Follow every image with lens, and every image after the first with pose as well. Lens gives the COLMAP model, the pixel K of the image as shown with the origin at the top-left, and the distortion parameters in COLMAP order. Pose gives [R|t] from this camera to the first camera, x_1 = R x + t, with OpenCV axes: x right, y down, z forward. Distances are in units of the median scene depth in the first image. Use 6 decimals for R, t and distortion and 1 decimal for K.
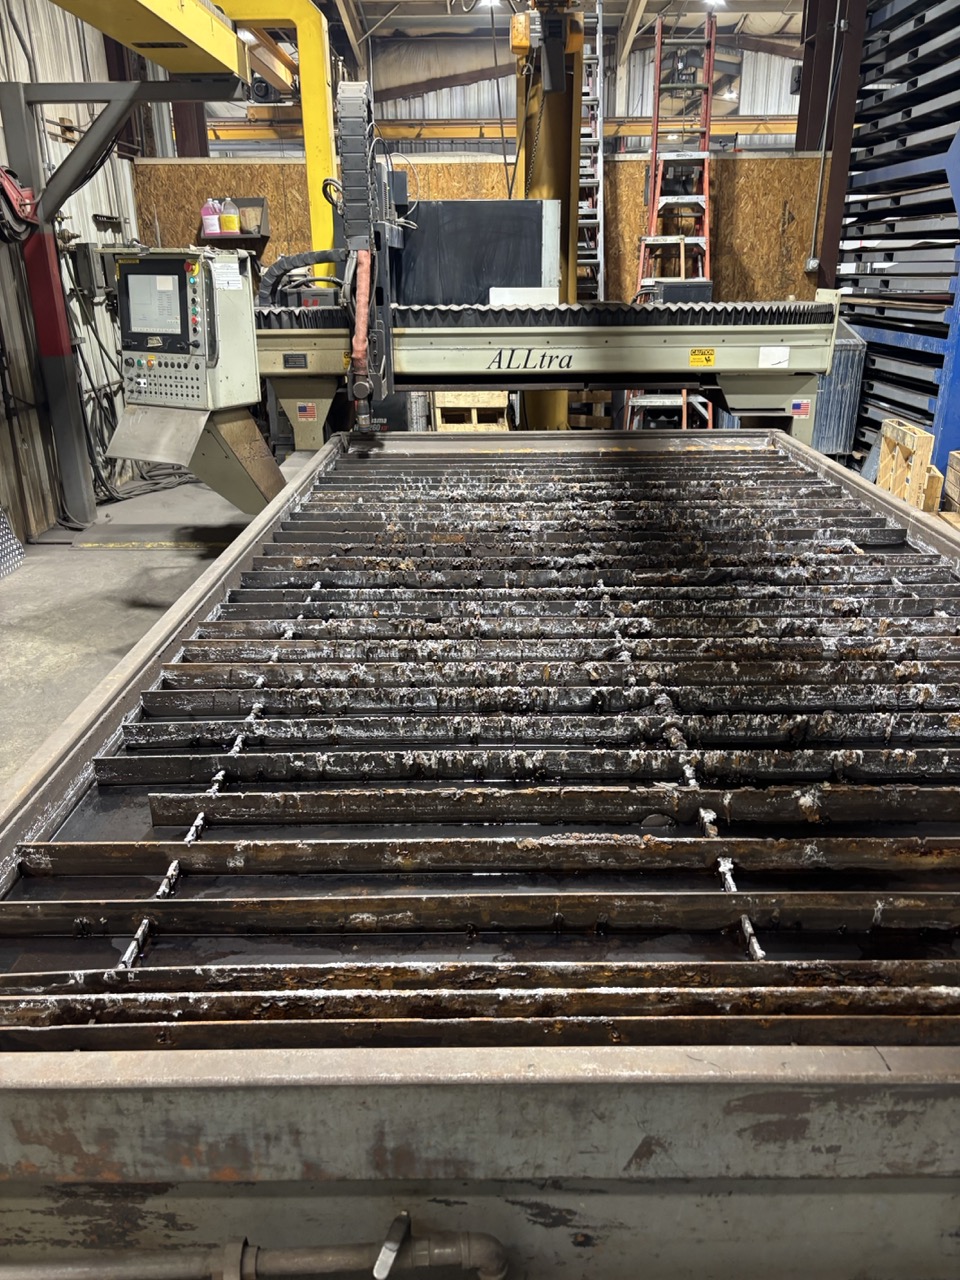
lens RADIAL K [[974.0, 0, 480.0], [0, 974.0, 640.0], [0, 0, 1]] dist [0.005687, 0.002514]
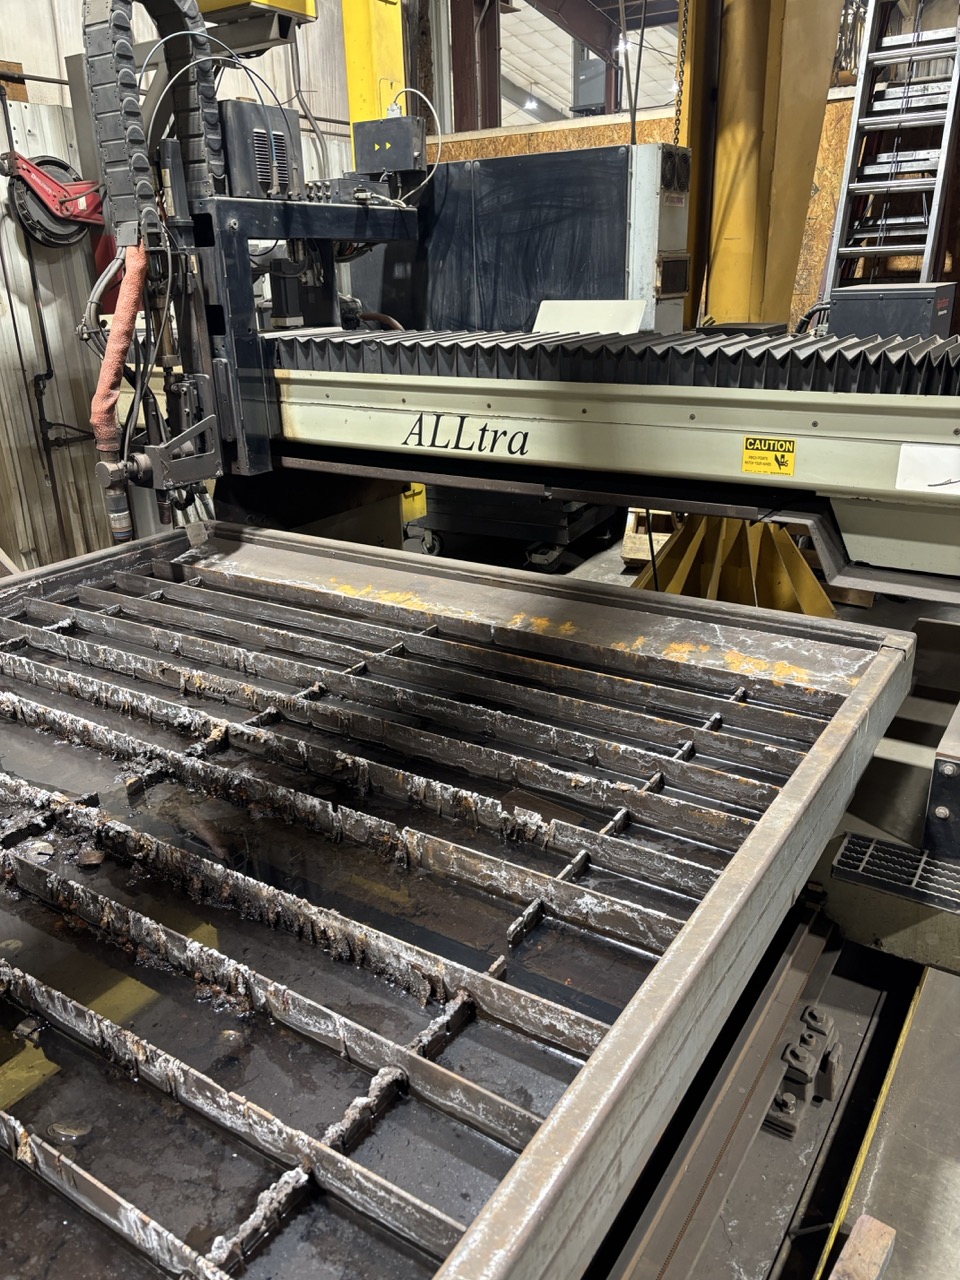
lens RADIAL K [[974.0, 0, 480.0], [0, 974.0, 640.0], [0, 0, 1]] dist [0.005687, 0.002514]
pose [[0.838907, 0.179922, -0.513675, 0.339152], [-0.178220, 0.982557, 0.053096, -0.189217], [0.514268, 0.047005, 0.856340, 0.496903]]
